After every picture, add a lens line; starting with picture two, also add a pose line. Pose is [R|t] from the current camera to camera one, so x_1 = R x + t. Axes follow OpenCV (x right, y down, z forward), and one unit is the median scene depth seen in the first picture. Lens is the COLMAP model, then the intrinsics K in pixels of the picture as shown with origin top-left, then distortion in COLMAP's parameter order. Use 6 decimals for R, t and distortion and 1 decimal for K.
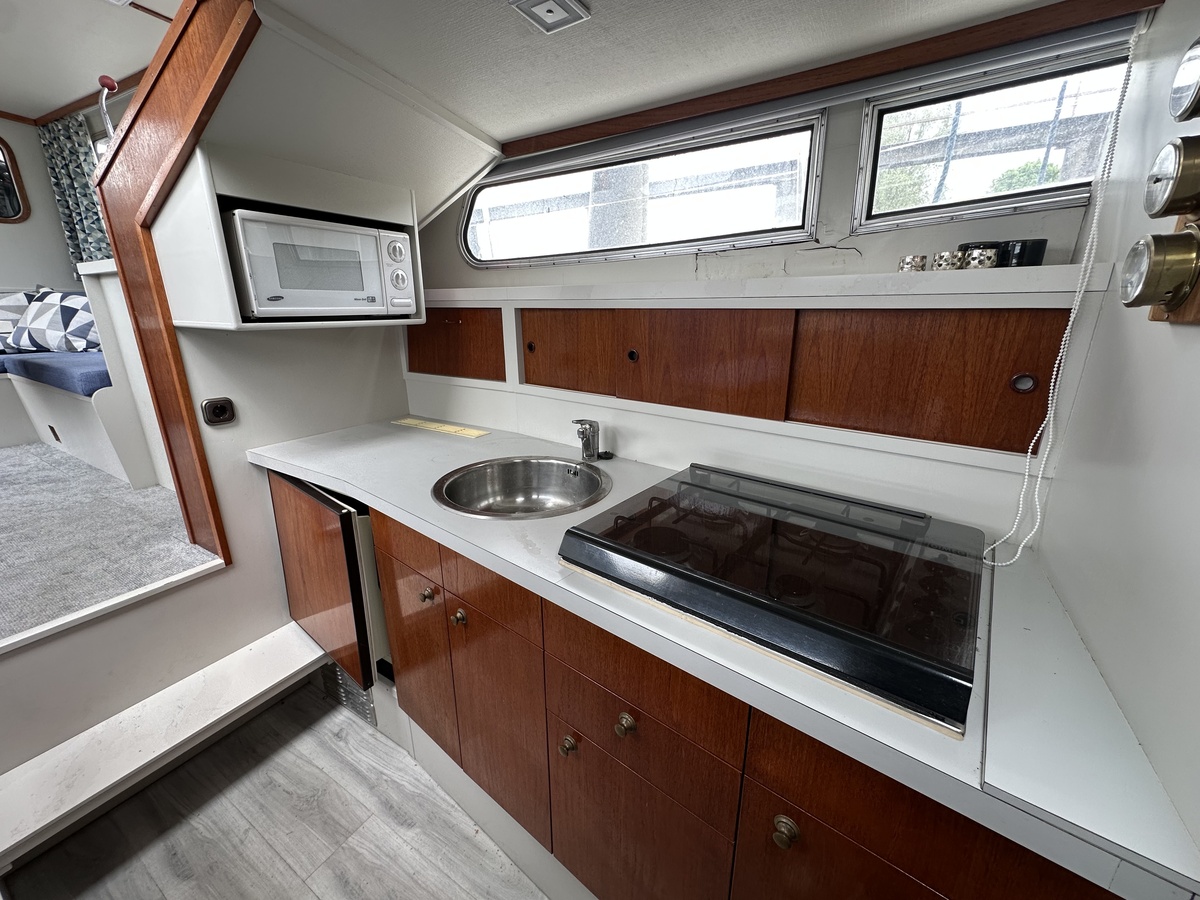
lens RADIAL K [[477.6, 0, 594.6], [0, 477.6, 449.4], [0, 0, 1]] dist [-0.004209, 0.000398]
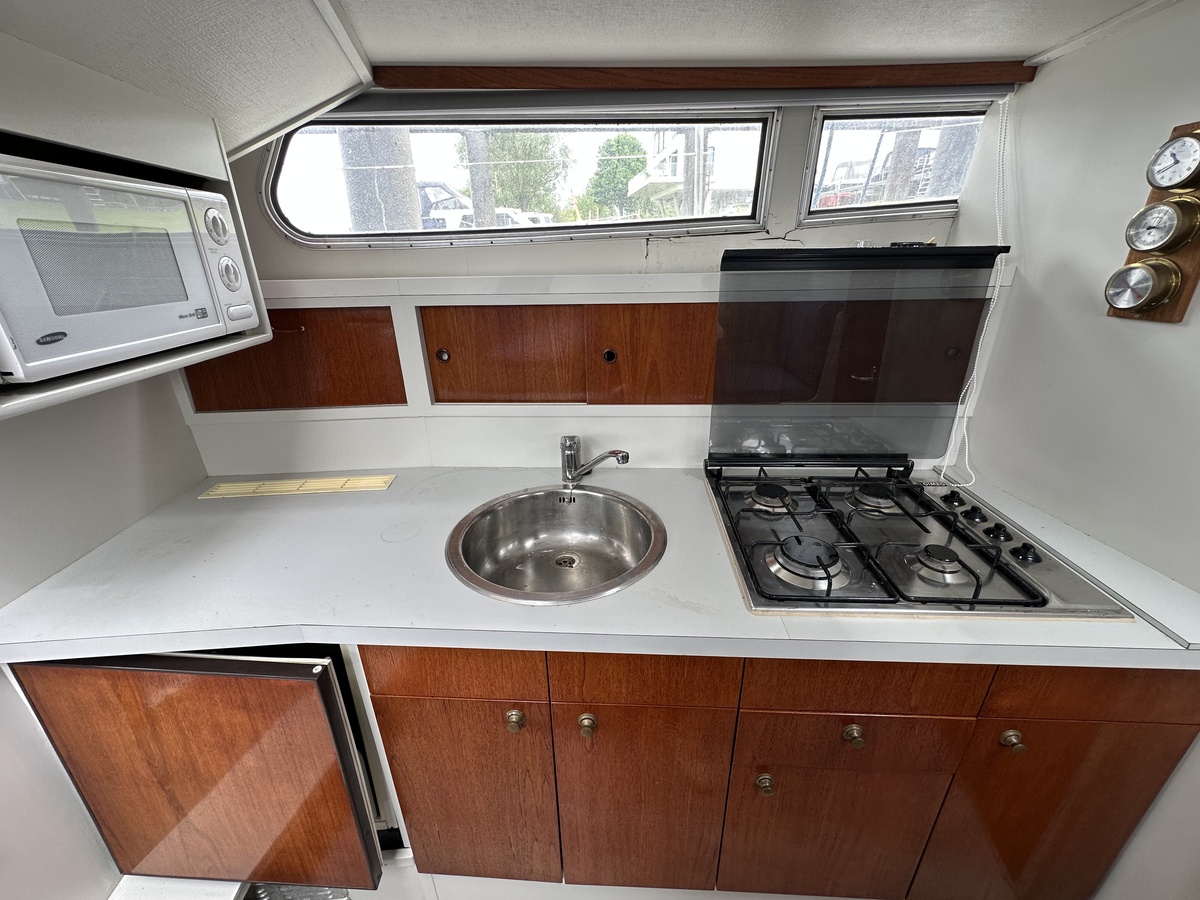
lens RADIAL K [[477.6, 0, 596.4], [0, 477.6, 451.4], [0, 0, 1]] dist [-0.004209, 0.000398]
pose [[0.807807, -0.235929, 0.540171, -0.422663], [0.185685, 0.971600, 0.146677, -0.144413], [-0.559435, -0.018185, 0.828674, 0.245558]]
